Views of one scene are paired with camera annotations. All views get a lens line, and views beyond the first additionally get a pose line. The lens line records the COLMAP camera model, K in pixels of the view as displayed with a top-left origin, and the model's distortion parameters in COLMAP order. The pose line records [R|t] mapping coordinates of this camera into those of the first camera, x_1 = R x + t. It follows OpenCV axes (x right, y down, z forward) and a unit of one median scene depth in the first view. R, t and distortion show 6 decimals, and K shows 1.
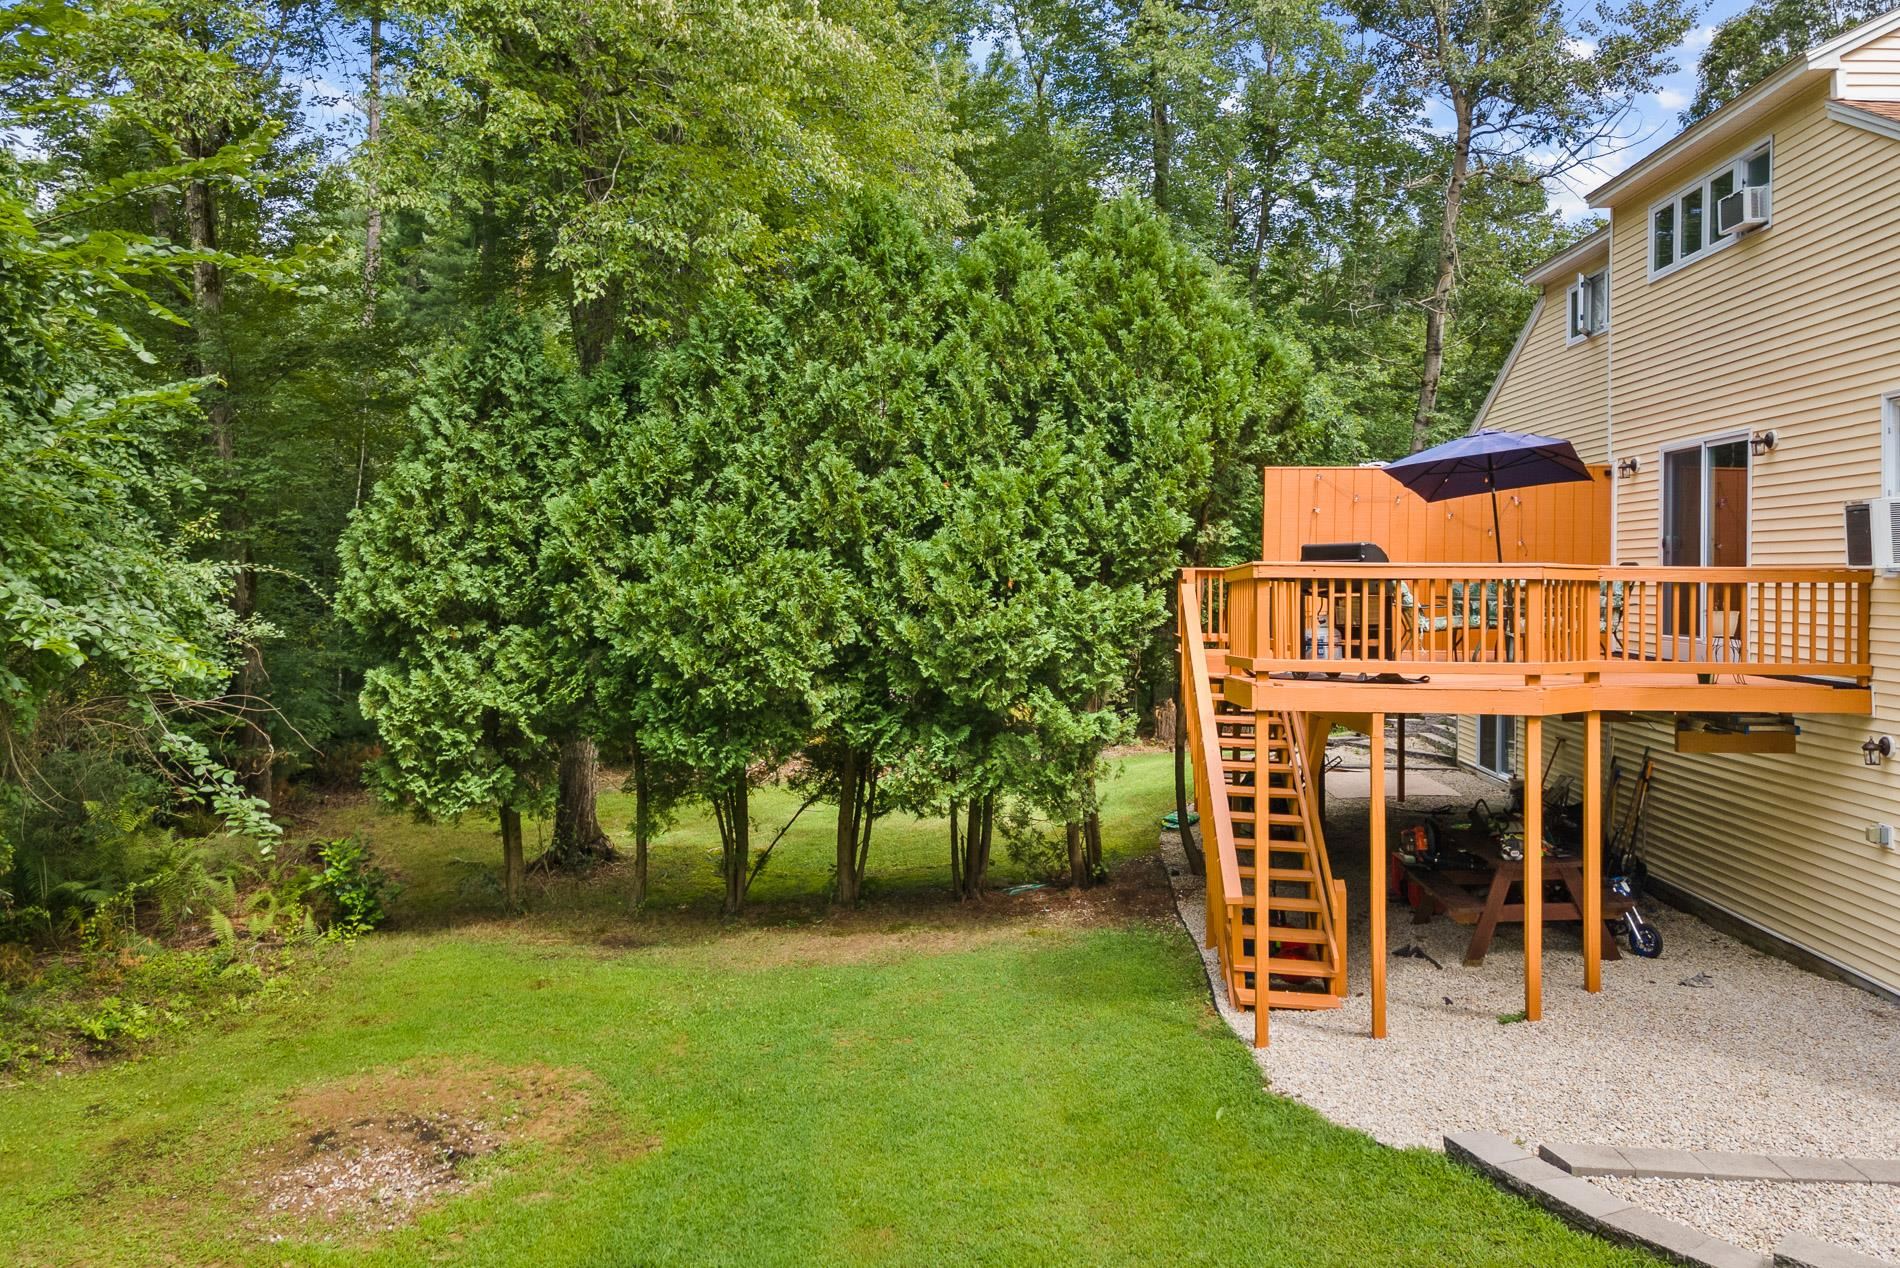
lens RADIAL K [[1415.9, 0, 947.1], [0, 1415.9, 535.8], [0, 0, 1]] dist [0.036039, -0.000662]
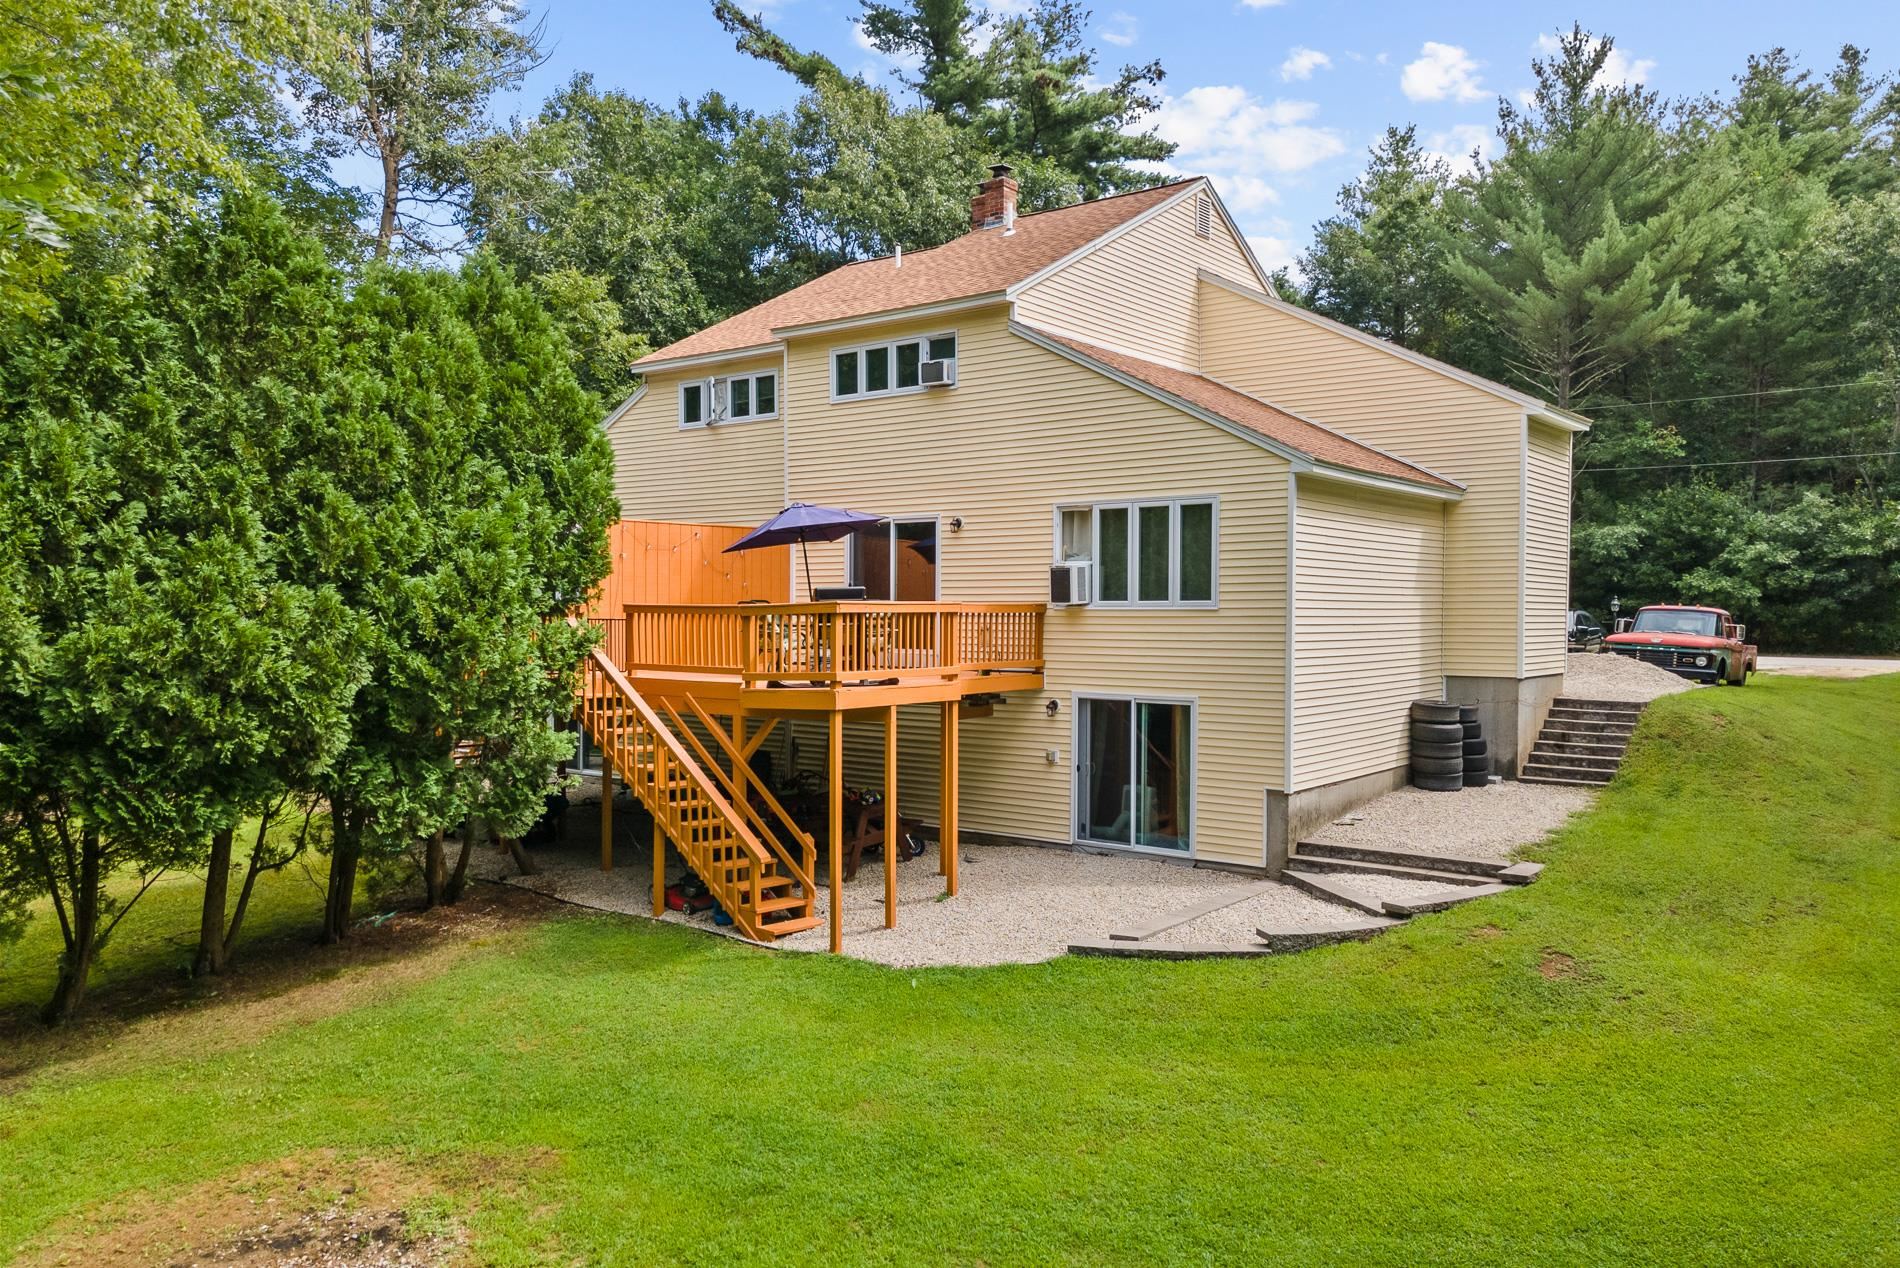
lens RADIAL K [[1356.5, 0, 943.7], [0, 1356.5, 639.9], [0, 0, 1]] dist [0.047897, 0.000585]
pose [[0.568691, -0.025237, 0.822164, -0.736849], [-0.017949, 0.998911, 0.043077, -0.001918], [-0.822356, -0.039254, 0.567618, 0.165583]]
